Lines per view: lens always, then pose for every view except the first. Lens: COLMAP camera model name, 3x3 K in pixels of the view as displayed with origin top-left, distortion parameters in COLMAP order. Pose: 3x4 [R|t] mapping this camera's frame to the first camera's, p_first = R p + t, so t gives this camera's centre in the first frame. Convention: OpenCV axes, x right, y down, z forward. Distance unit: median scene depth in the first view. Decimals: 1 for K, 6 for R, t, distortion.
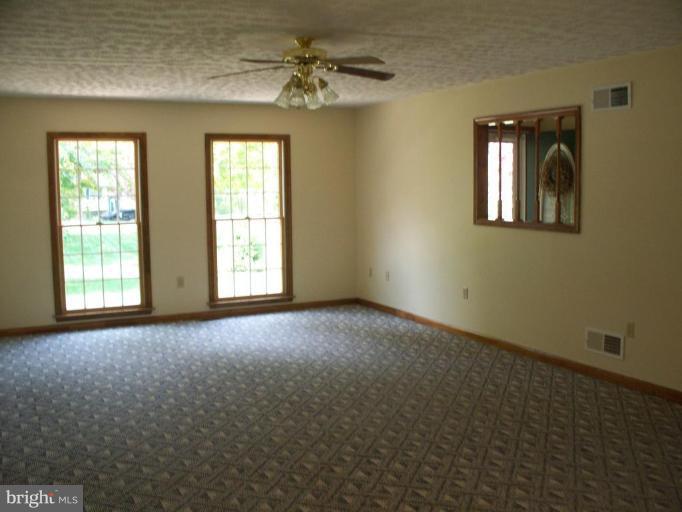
lens RADIAL K [[707.8, 0, 336.1], [0, 707.8, 256.3], [0, 0, 1]] dist [-0.137366, 0.000000]
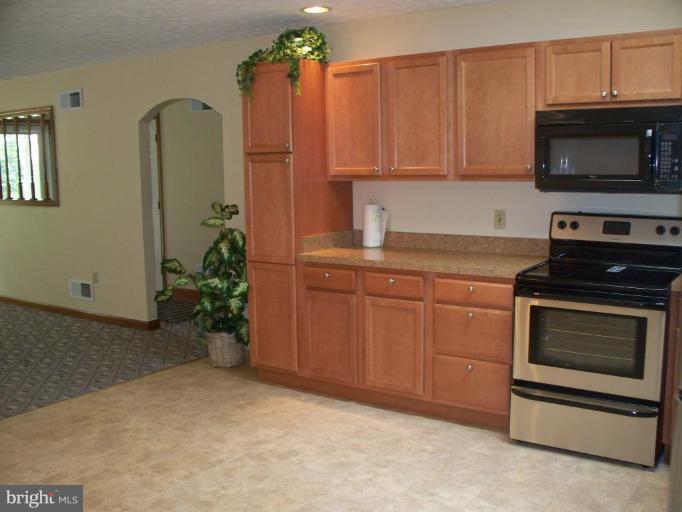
lens RADIAL K [[707.8, 0, 342.1], [0, 707.8, 254.6], [0, 0, 1]] dist [-0.137366, 0.000000]
pose [[0.873253, -0.068933, 0.482366, 0.195664], [0.057967, 0.997609, 0.037623, 0.039891], [-0.483806, -0.004893, 0.875161, -0.375757]]
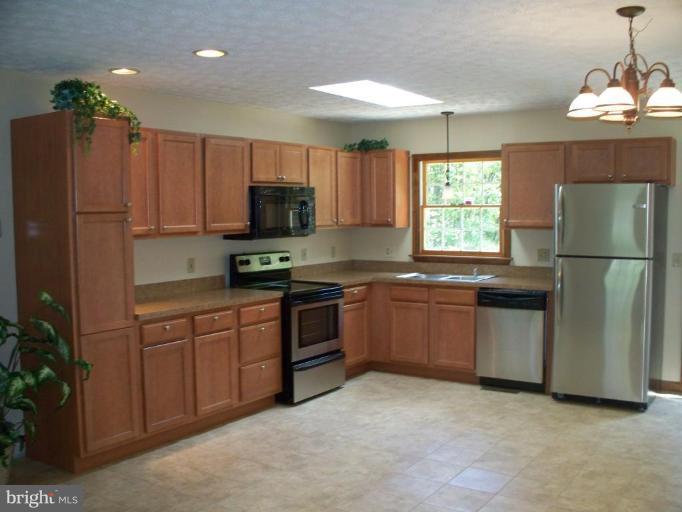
lens RADIAL K [[707.8, 0, 338.6], [0, 707.8, 258.7], [0, 0, 1]] dist [-0.137366, 0.000000]
pose [[-0.492796, -0.047669, 0.868838, -0.166697], [0.100310, 0.988729, 0.111142, -0.041182], [-0.864343, 0.141923, -0.482460, 0.355800]]
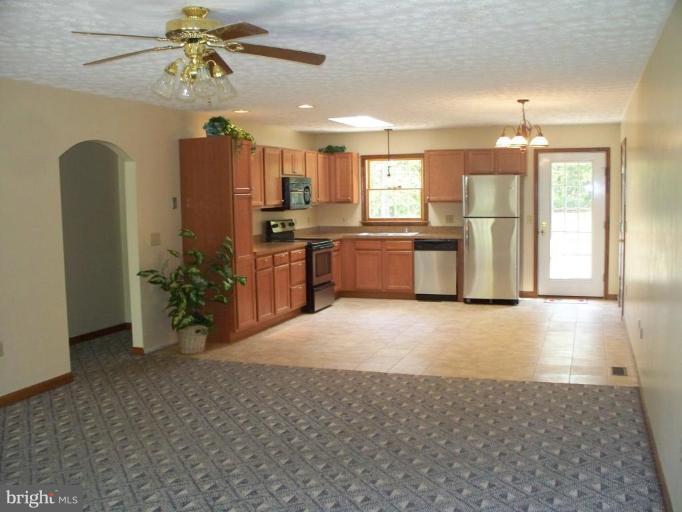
lens RADIAL K [[707.8, 0, 343.5], [0, 707.8, 256.6], [0, 0, 1]] dist [-0.137366, 0.000000]
pose [[-0.691013, -0.044832, 0.721451, -0.430361], [0.096319, 0.983463, 0.153370, -0.089354], [-0.716396, 0.175470, -0.675268, 0.868372]]
